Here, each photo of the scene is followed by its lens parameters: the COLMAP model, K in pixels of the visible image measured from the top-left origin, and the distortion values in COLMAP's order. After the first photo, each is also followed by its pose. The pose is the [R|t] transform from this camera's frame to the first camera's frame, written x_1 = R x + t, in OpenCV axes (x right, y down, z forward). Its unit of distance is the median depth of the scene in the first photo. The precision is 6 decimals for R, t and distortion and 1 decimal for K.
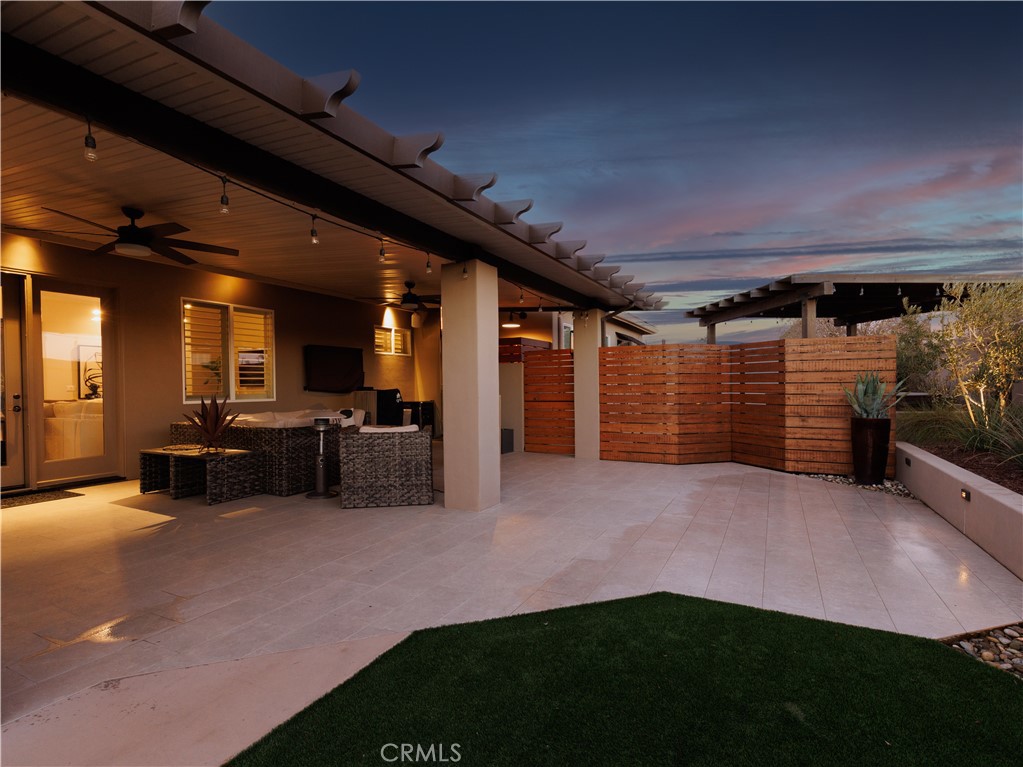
lens RADIAL K [[509.2, 0, 508.9], [0, 509.2, 393.1], [0, 0, 1]] dist [0.001147, -0.000084]
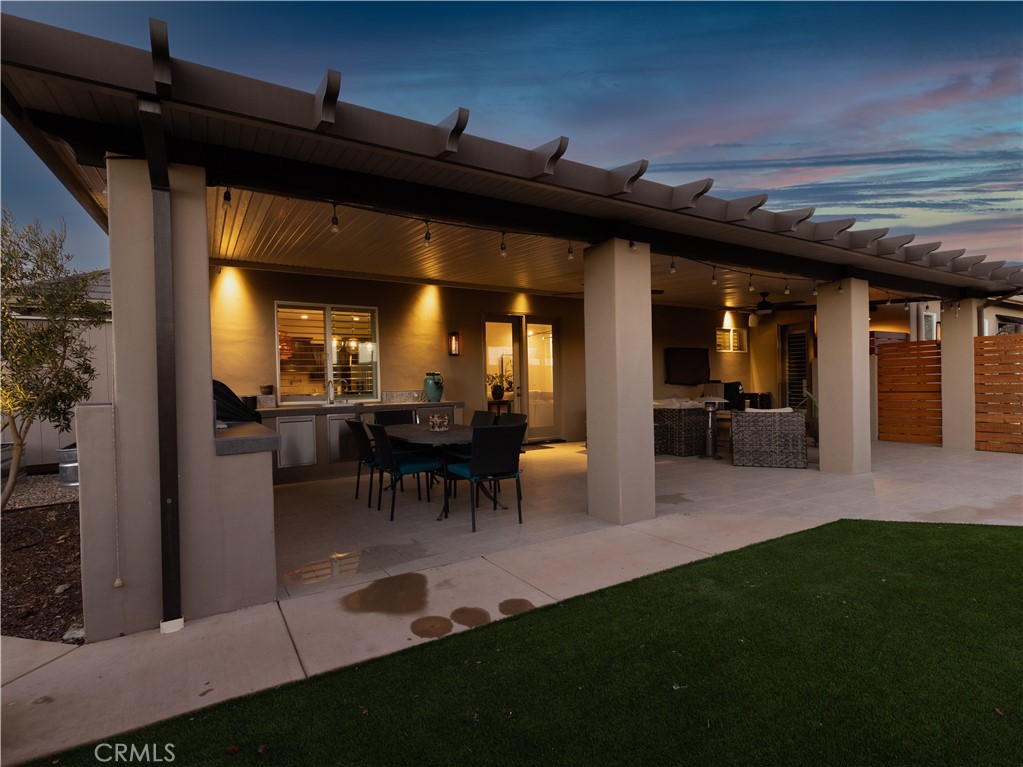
lens RADIAL K [[509.2, 0, 508.9], [0, 509.2, 393.1], [0, 0, 1]] dist [0.001147, -0.000084]
pose [[0.850994, 0.000583, -0.525176, -0.073706], [0.003842, 0.999966, 0.007336, 0.008702], [0.525162, -0.008261, 0.850962, -0.324441]]
